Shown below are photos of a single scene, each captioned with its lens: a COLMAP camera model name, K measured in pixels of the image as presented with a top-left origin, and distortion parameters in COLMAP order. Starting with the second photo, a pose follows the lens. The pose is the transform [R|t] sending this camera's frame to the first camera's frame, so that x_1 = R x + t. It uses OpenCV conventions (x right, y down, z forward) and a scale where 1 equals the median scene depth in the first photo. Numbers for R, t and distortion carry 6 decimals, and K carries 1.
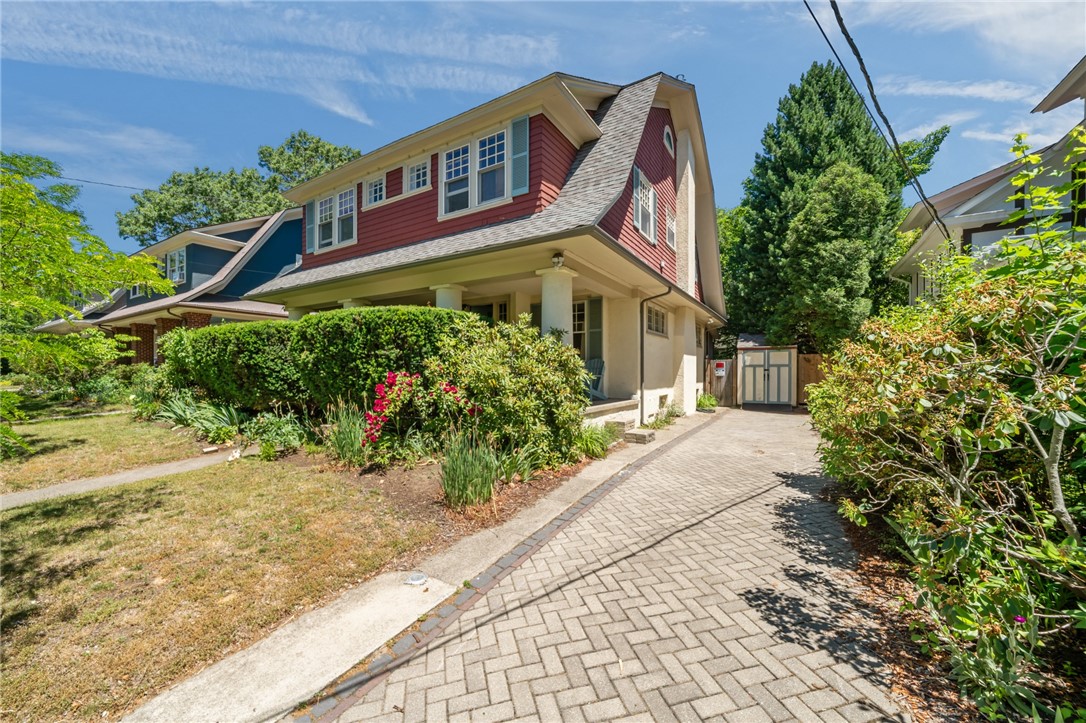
lens RADIAL K [[412.3, 0, 539.2], [0, 412.3, 369.2], [0, 0, 1]] dist [-0.001127, -0.000129]
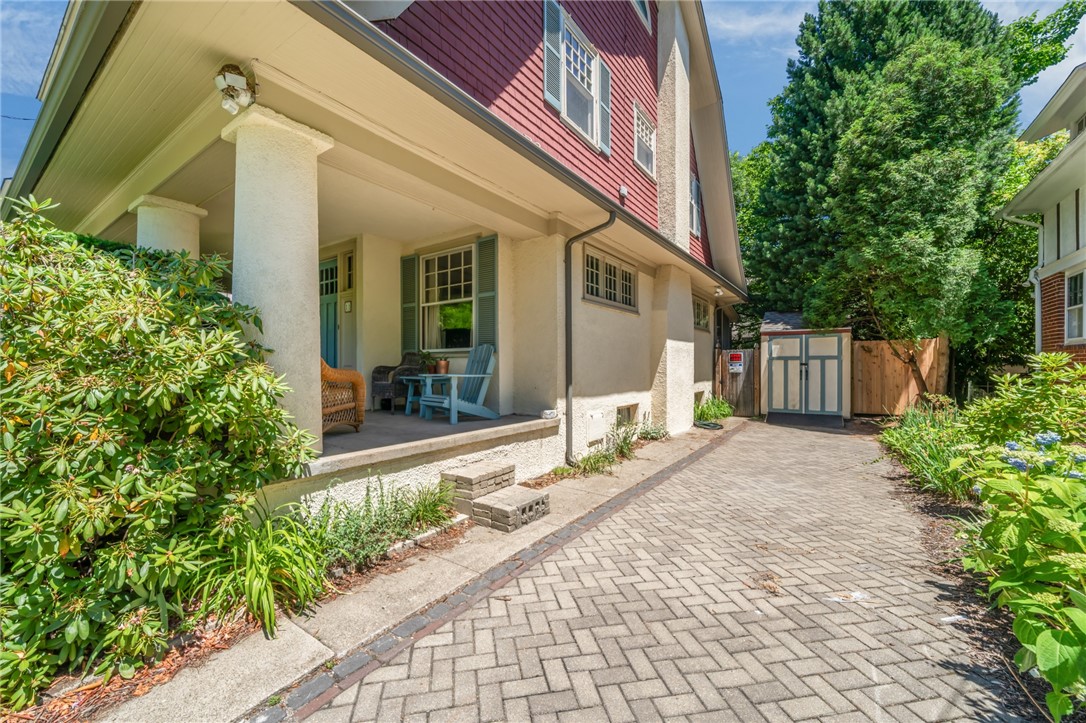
lens RADIAL K [[424.6, 0, 544.5], [0, 424.6, 358.0], [0, 0, 1]] dist [0.001656, 0.000438]
pose [[0.998395, 0.001002, -0.056623, 0.175333], [-0.001583, 0.999947, -0.010203, -0.000569], [0.056610, 0.010276, 0.998343, 0.295810]]
